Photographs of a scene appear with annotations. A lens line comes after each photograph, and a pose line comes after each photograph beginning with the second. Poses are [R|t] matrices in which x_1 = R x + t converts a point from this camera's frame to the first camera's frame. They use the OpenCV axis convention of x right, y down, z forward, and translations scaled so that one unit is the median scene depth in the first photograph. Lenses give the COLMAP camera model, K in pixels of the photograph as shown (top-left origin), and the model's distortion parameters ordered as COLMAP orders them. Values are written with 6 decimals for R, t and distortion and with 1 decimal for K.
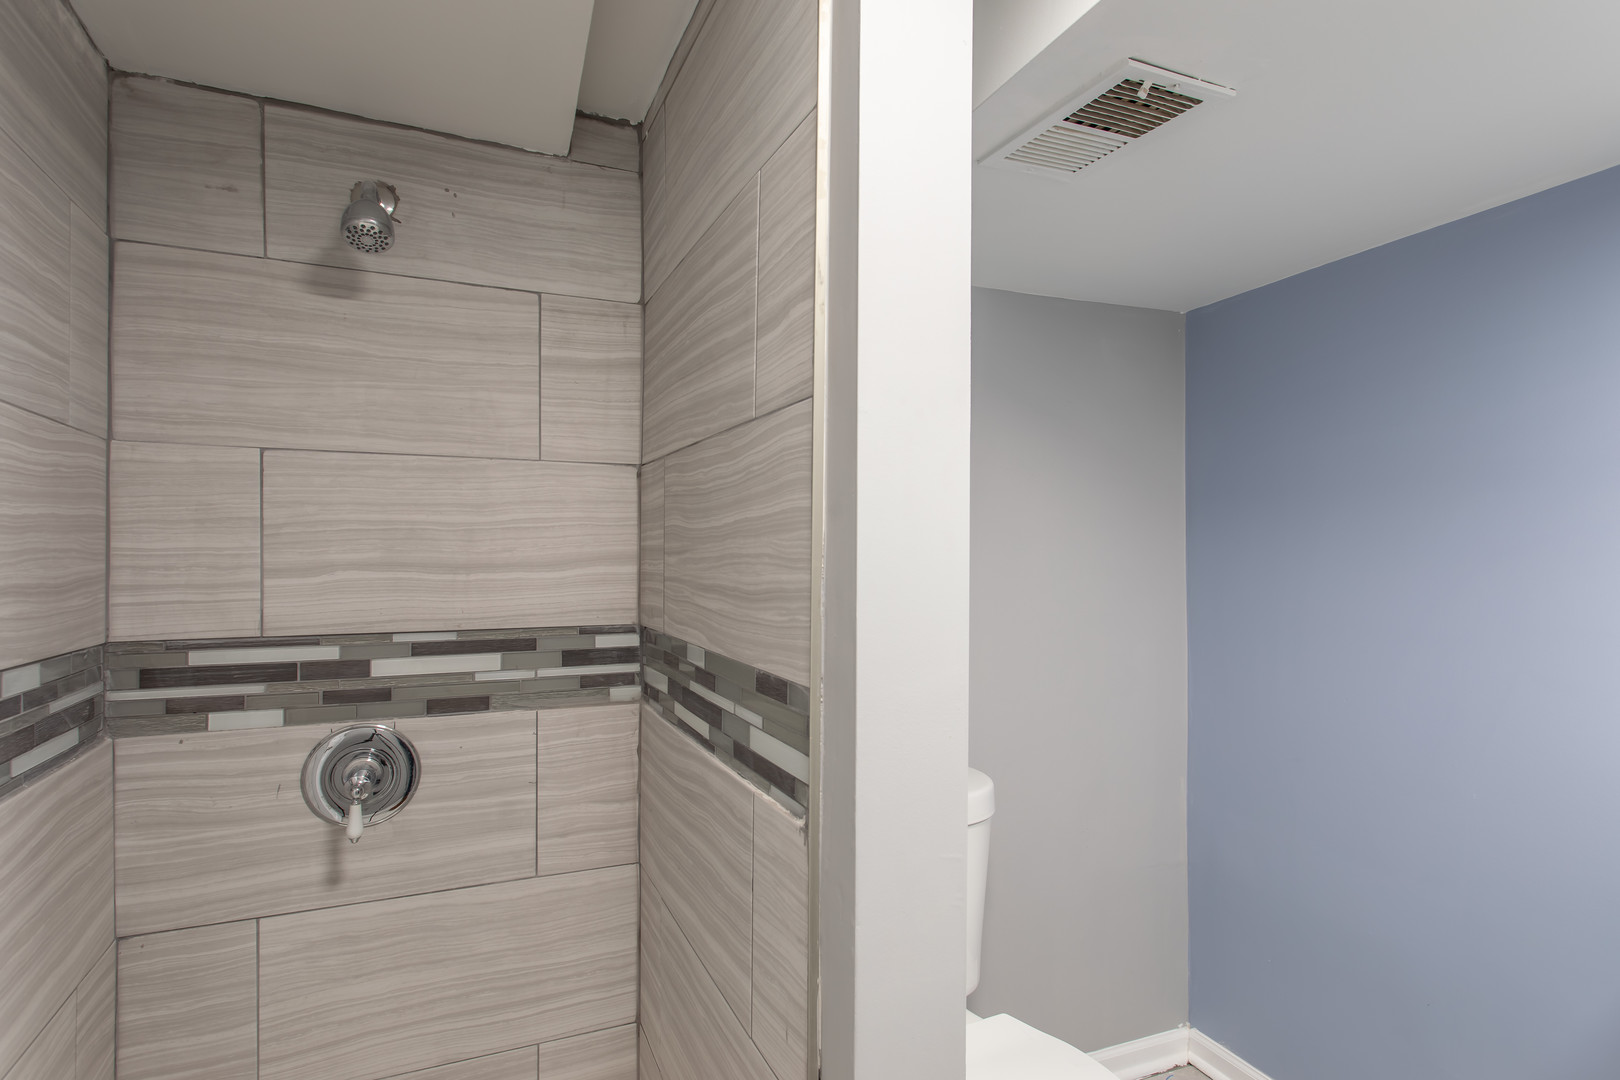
lens RADIAL K [[794.8, 0, 810.0], [0, 794.8, 549.5], [0, 0, 1]] dist [0.000581, 0.000668]
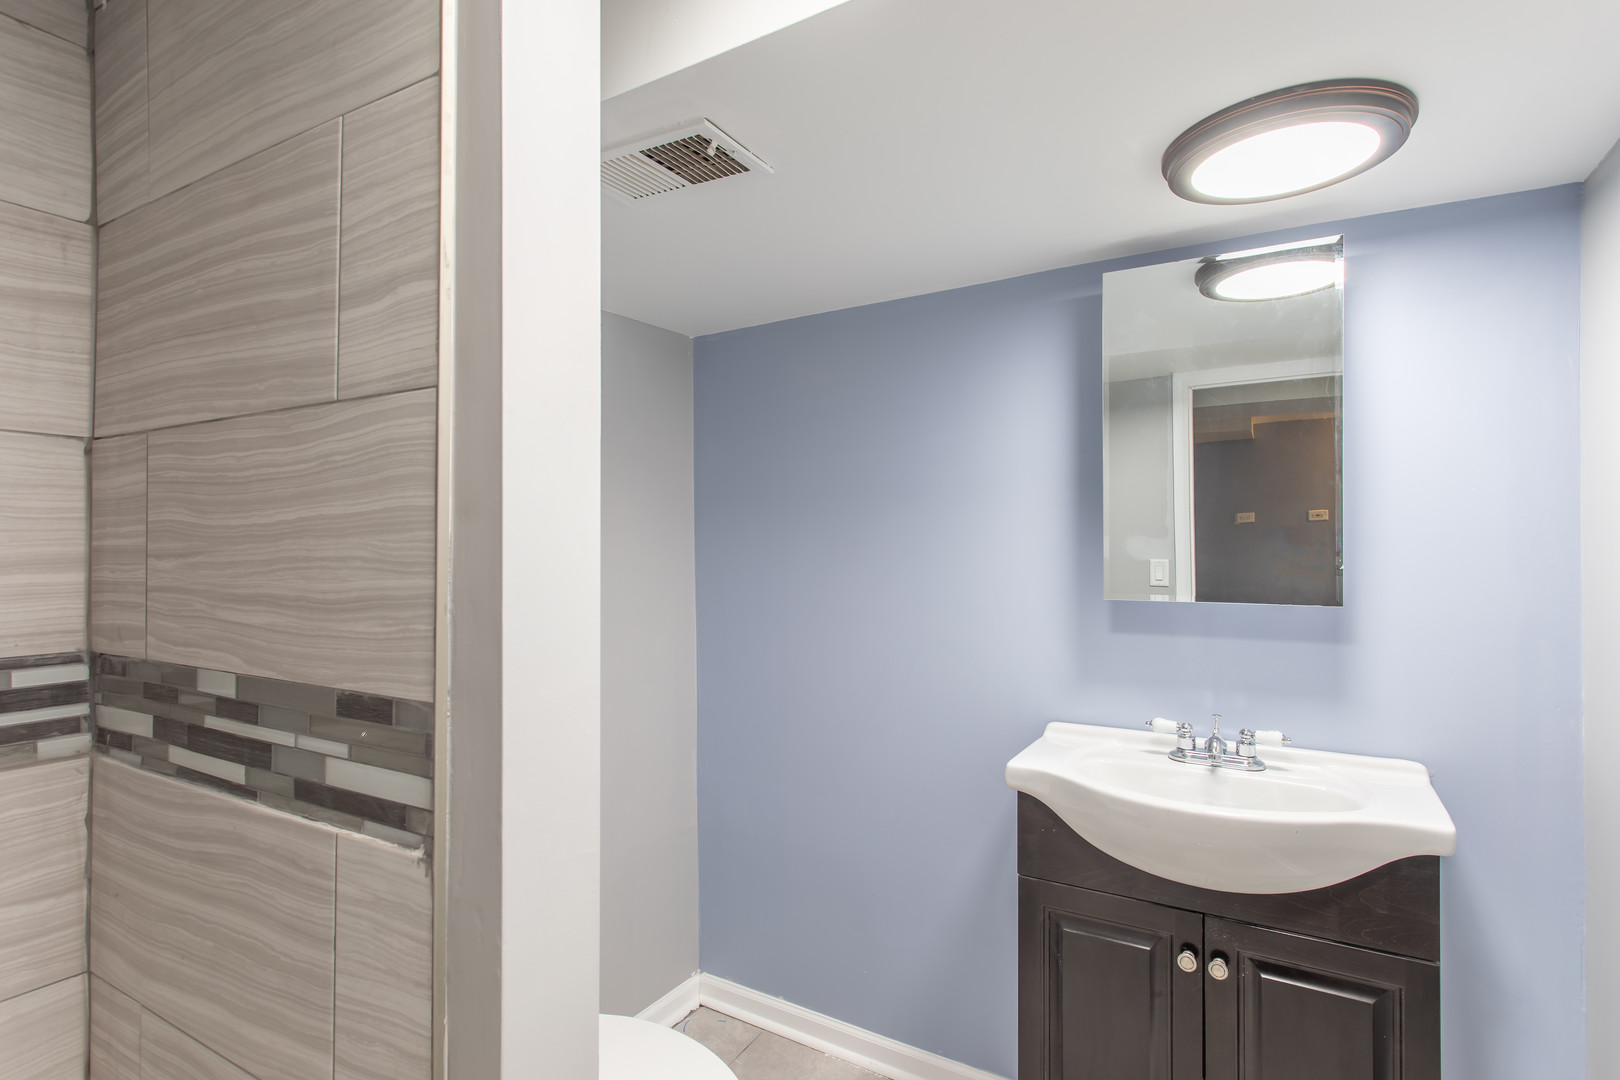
lens RADIAL K [[774.9, 0, 810.0], [0, 774.9, 540.0], [0, 0, 1]] dist [0.009182, 0.000397]
pose [[0.820689, 0.005588, 0.571347, -0.105135], [0.000421, 0.999946, -0.010385, -0.003172], [-0.571374, 0.008763, 0.820643, 0.008584]]
